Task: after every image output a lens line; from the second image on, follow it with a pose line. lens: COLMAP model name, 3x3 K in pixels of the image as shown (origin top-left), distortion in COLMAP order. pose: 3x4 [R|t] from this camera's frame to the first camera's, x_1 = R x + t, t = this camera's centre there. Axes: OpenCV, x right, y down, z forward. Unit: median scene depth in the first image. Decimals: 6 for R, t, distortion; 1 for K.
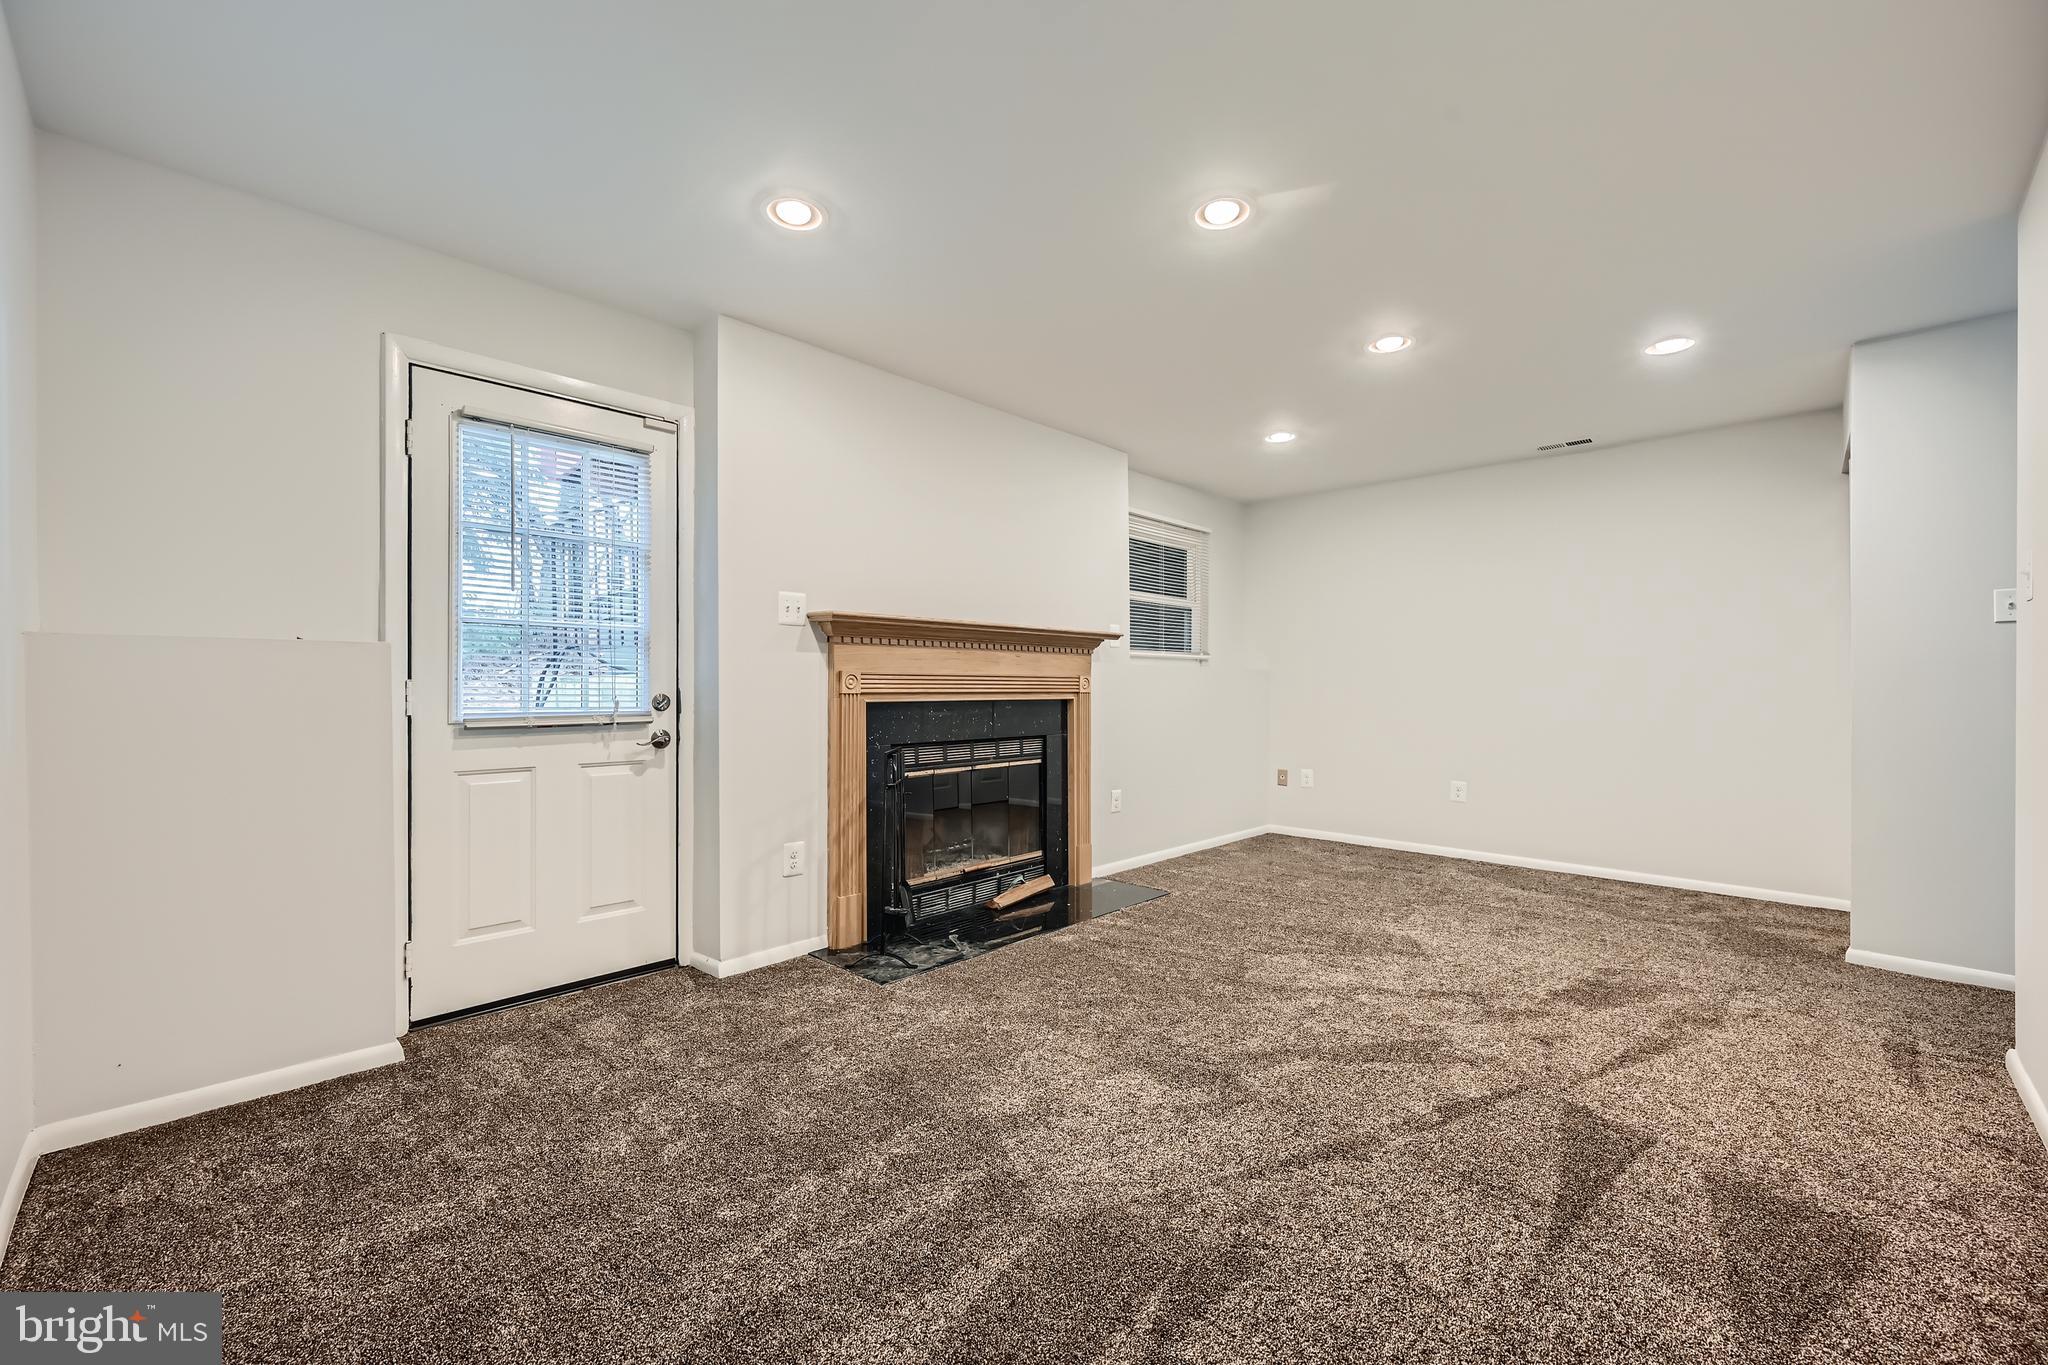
lens RADIAL K [[809.4, 0, 1014.7], [0, 809.4, 689.3], [0, 0, 1]] dist [0.006831, 0.000272]
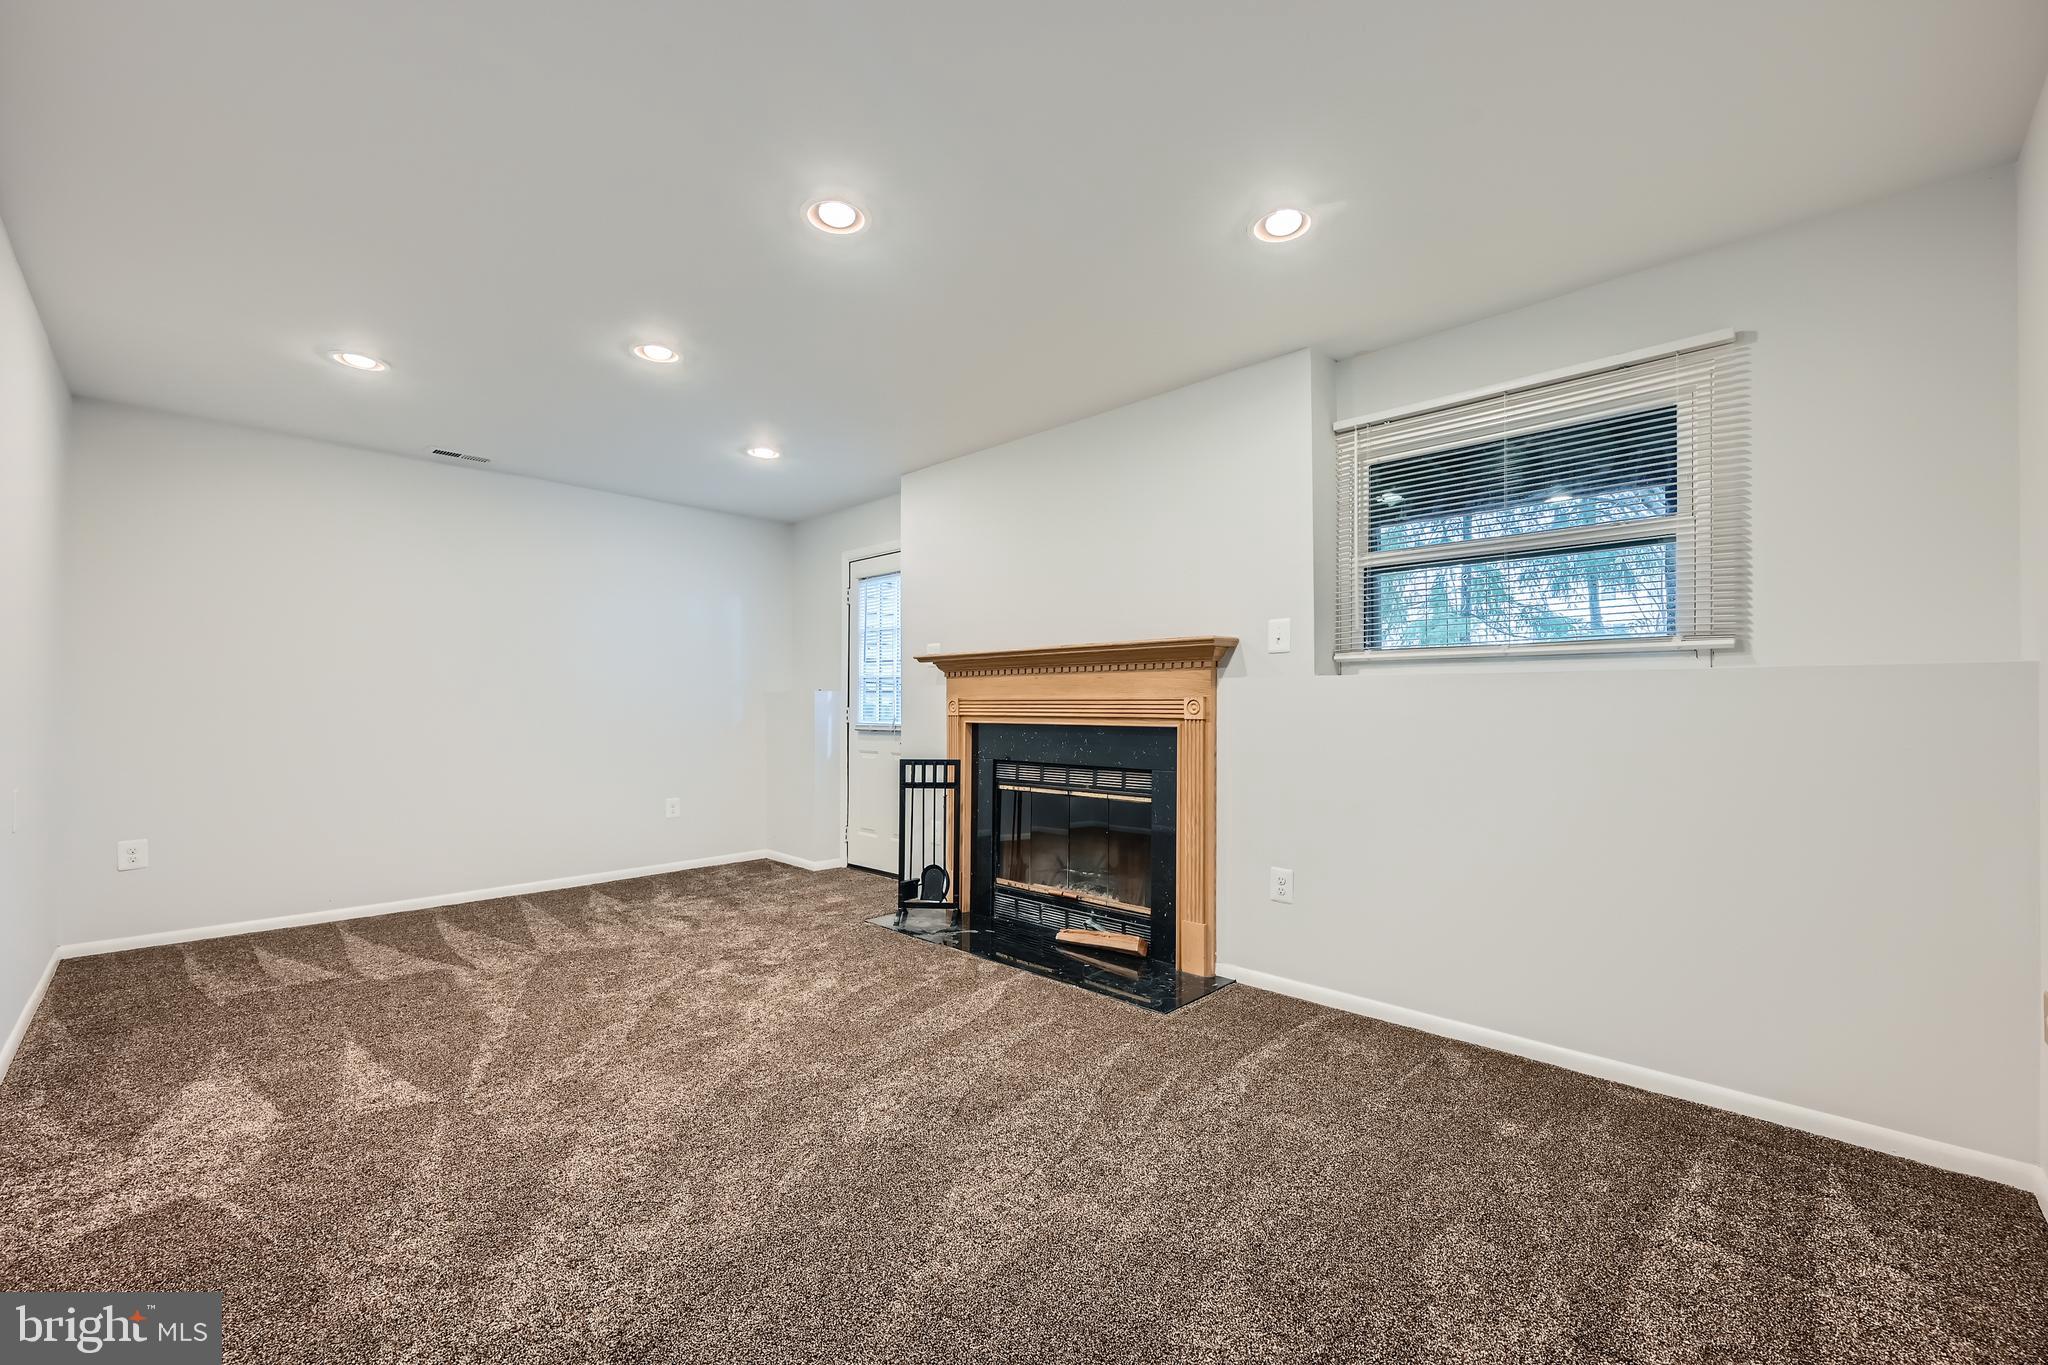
lens RADIAL K [[815.8, 0, 1022.4], [0, 815.8, 686.5], [0, 0, 1]] dist [-0.000797, 0.000104]
pose [[0.023146, -0.027306, -0.999359, 0.933000], [-0.008597, 0.999585, -0.027511, -0.005030], [0.999695, 0.009229, 0.022902, 0.904431]]
